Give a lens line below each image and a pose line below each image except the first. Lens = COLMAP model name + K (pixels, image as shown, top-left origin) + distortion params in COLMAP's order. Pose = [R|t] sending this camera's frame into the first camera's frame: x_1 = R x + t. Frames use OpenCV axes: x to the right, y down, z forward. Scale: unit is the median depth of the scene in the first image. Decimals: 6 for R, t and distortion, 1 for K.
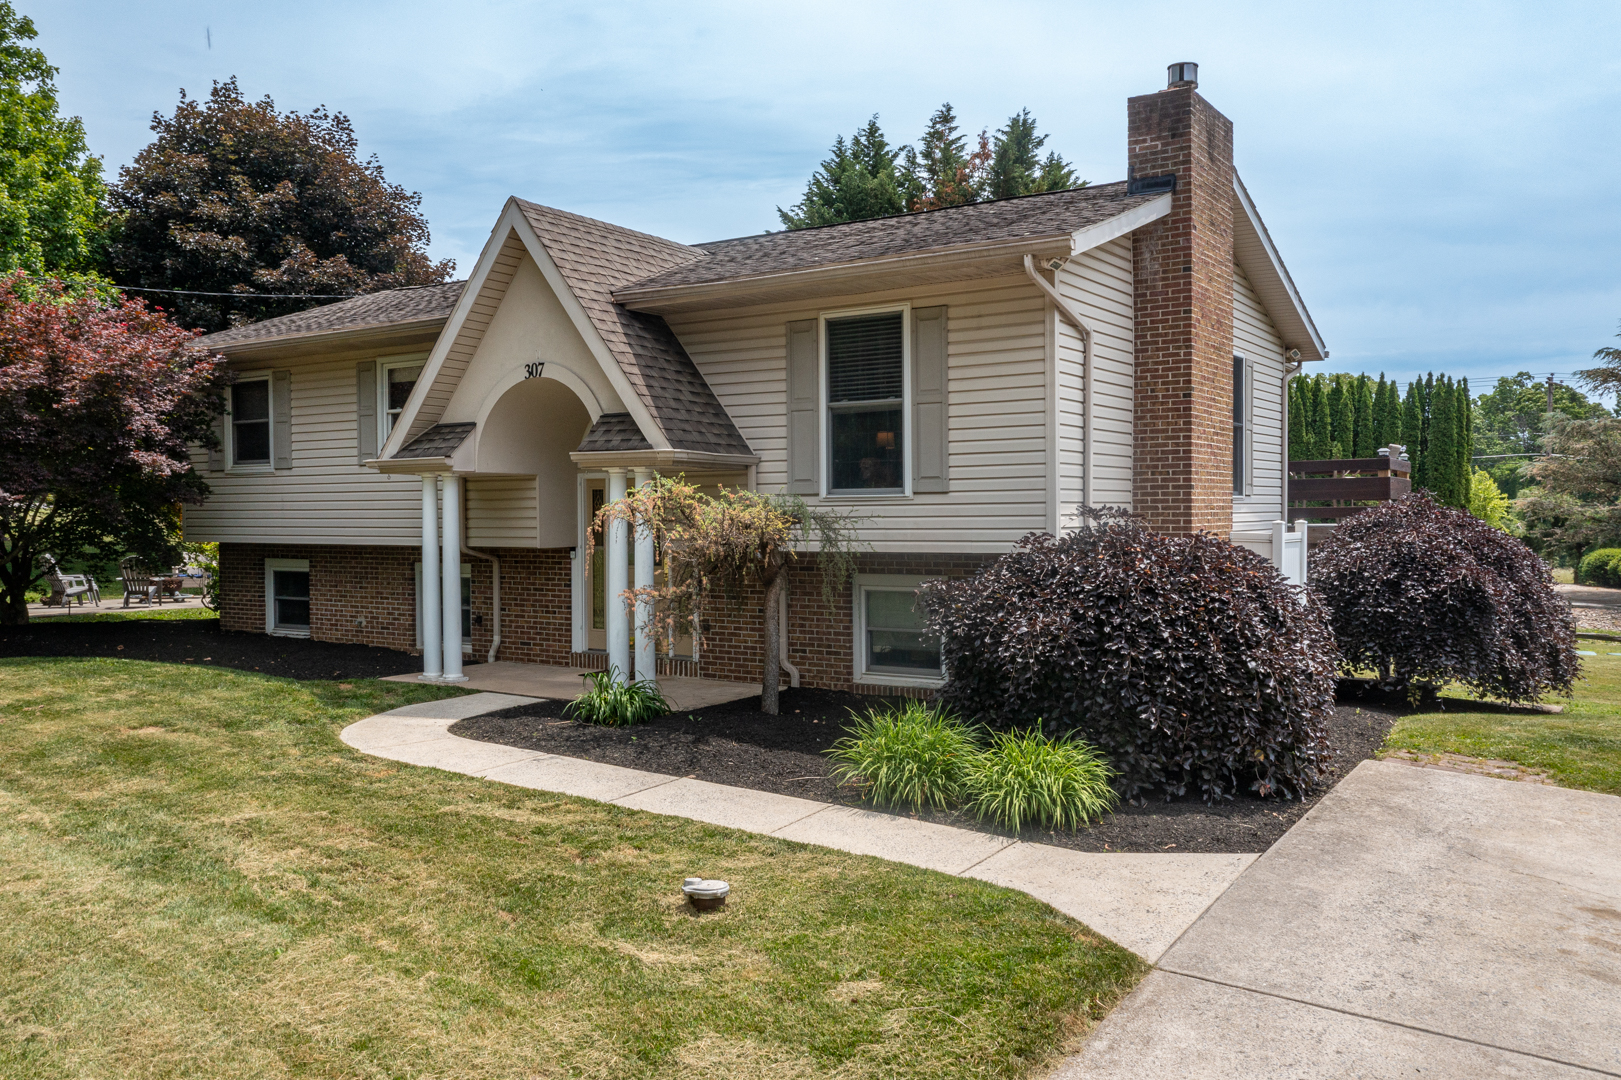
lens RADIAL K [[1263.8, 0, 757.6], [0, 1263.8, 536.9], [0, 0, 1]] dist [-0.005826, -0.000717]
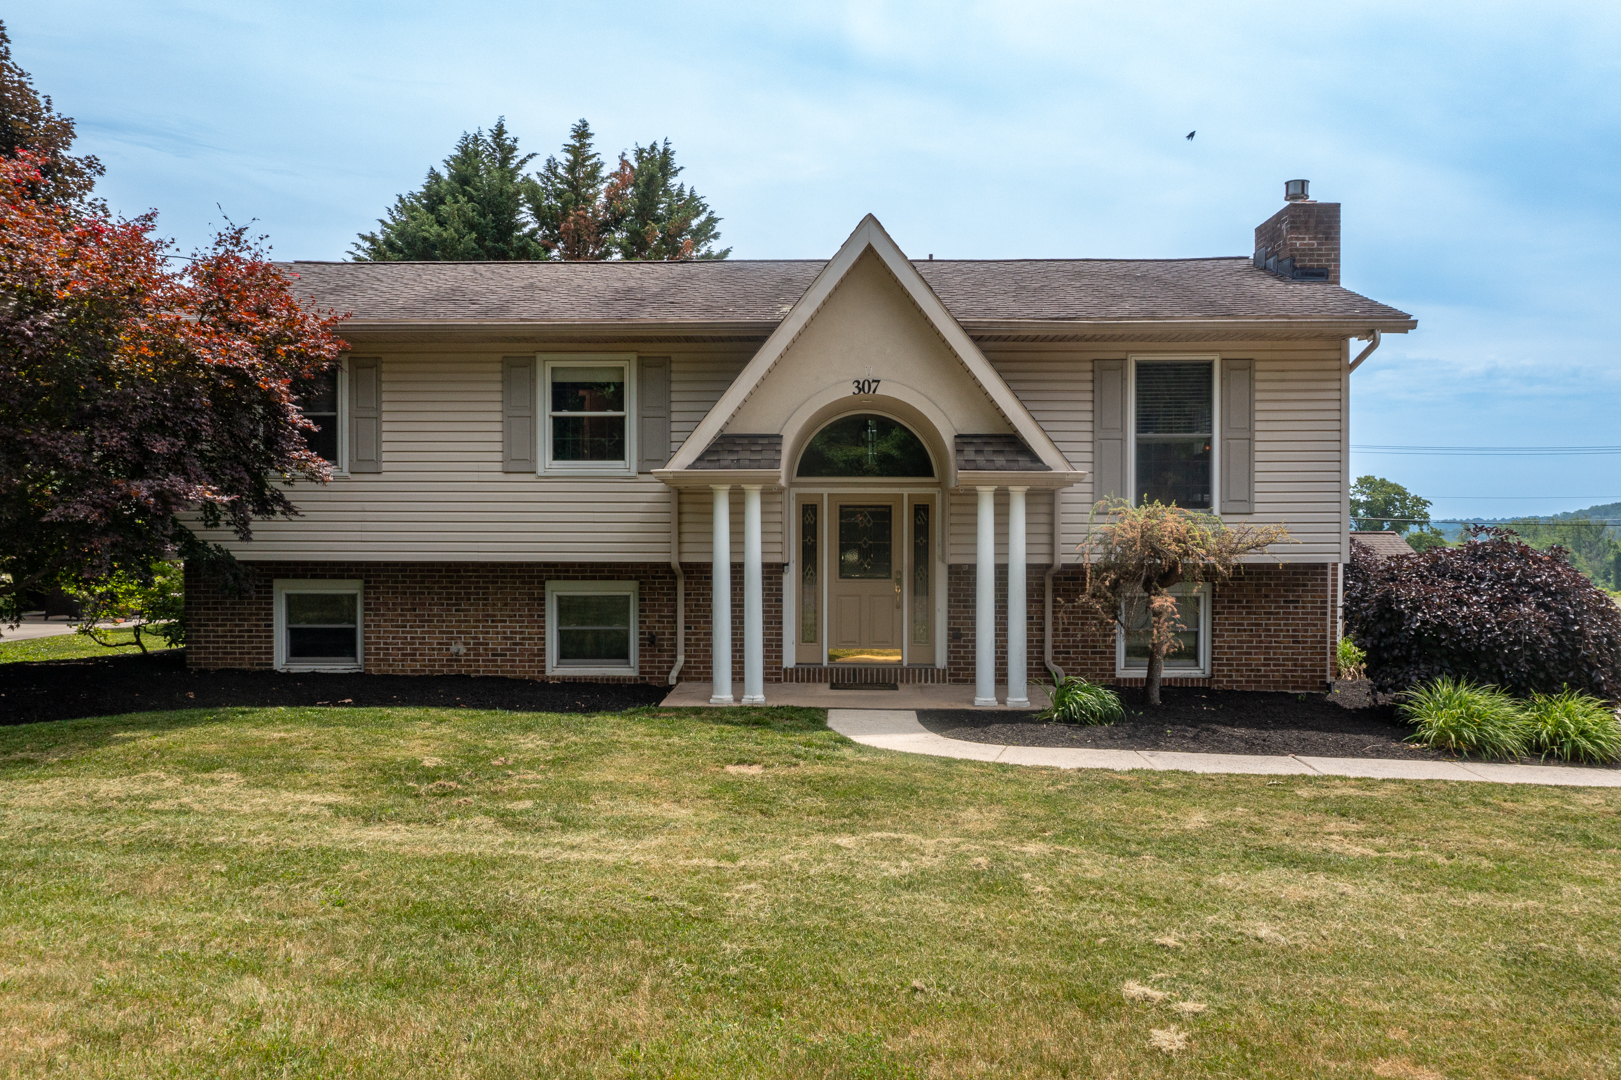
lens RADIAL K [[1263.8, 0, 757.6], [0, 1263.8, 536.9], [0, 0, 1]] dist [-0.005826, -0.000717]
pose [[0.853754, -0.001284, 0.520675, -0.792053], [0.004008, 0.999984, -0.004107, -0.008584], [-0.520661, 0.005594, 0.853745, 0.189936]]
